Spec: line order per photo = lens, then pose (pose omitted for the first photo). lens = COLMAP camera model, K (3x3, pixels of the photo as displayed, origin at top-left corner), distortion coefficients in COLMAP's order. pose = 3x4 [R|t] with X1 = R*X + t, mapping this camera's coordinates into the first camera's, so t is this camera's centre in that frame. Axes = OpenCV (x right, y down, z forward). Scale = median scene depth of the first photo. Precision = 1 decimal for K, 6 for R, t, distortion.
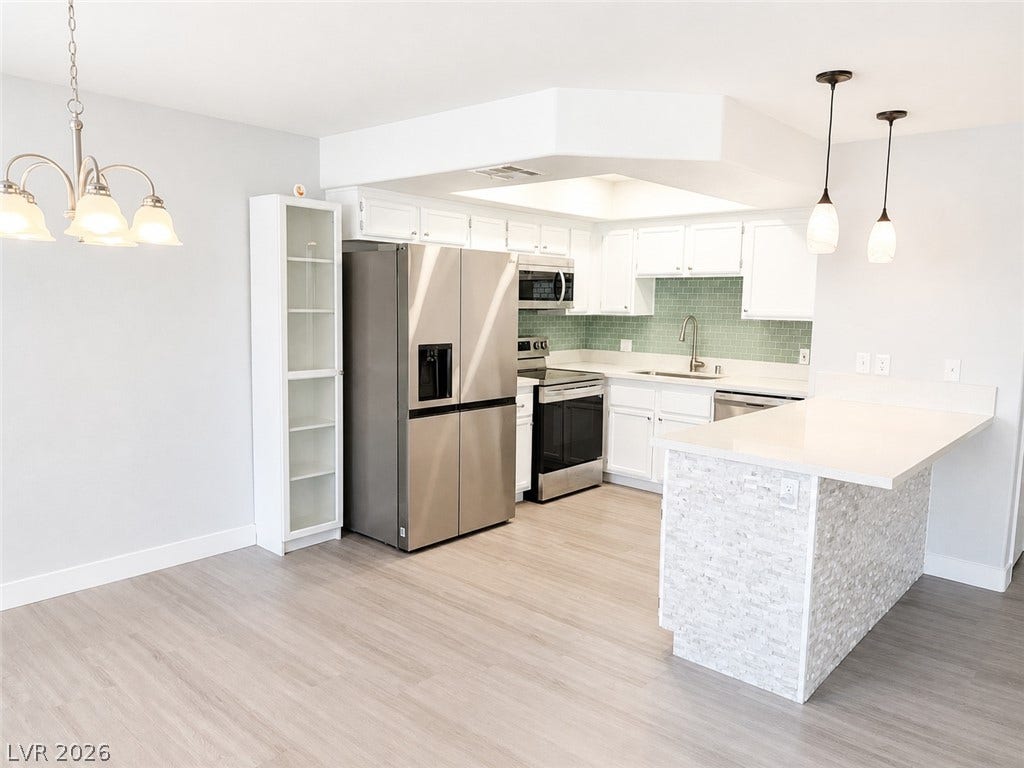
lens RADIAL K [[709.1, 0, 507.4], [0, 709.1, 380.5], [0, 0, 1]] dist [0.061898, -0.004899]
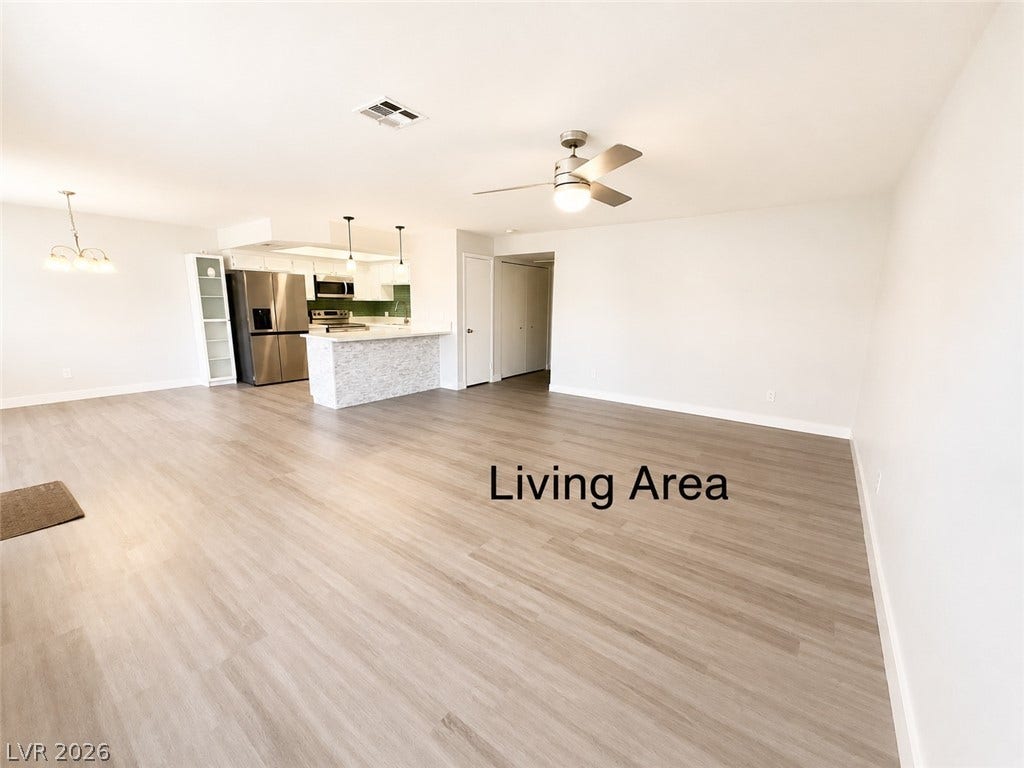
lens RADIAL K [[409.6, 0, 518.4], [0, 409.6, 382.8], [0, 0, 1]] dist [0.001786, 0.000042]
pose [[0.995932, -0.021218, 0.087575, 0.548353], [0.014121, 0.996624, 0.080875, 0.088400], [-0.088996, -0.079310, 0.992869, -0.495016]]
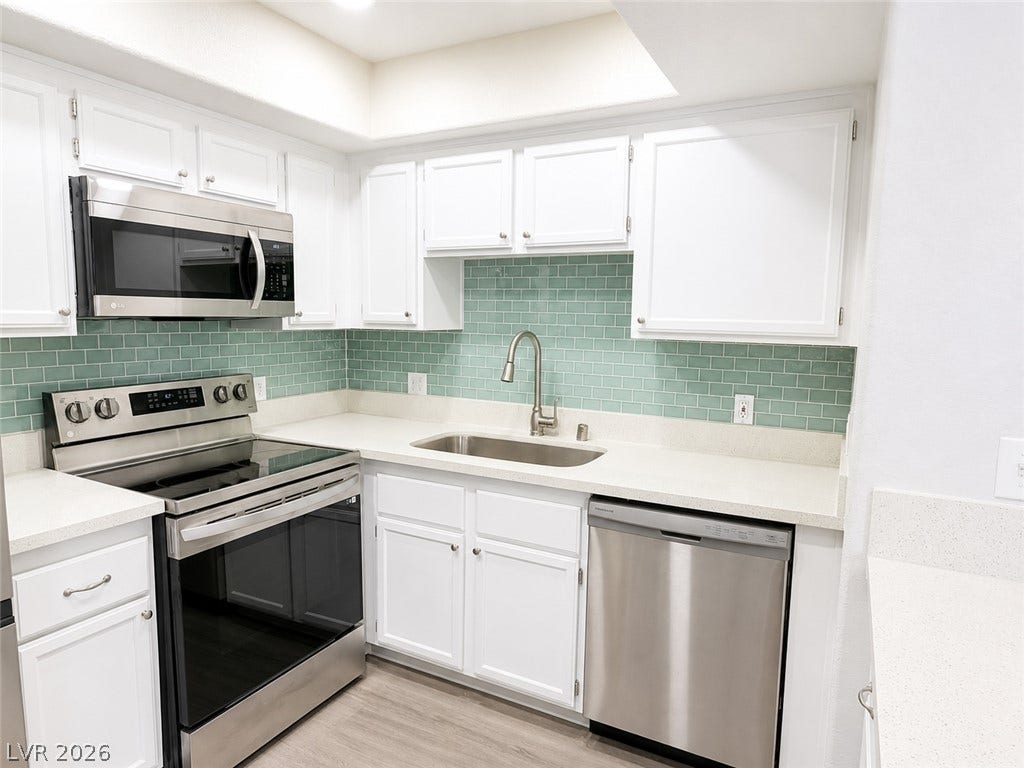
lens RADIAL K [[593.2, 0, 516.3], [0, 593.2, 383.9], [0, 0, 1]] dist [-0.022046, 0.000158]
pose [[0.968440, -0.030700, 0.247350, 0.142690], [0.028203, 0.999509, 0.013632, -0.059345], [-0.247647, -0.006226, 0.968830, 0.596270]]
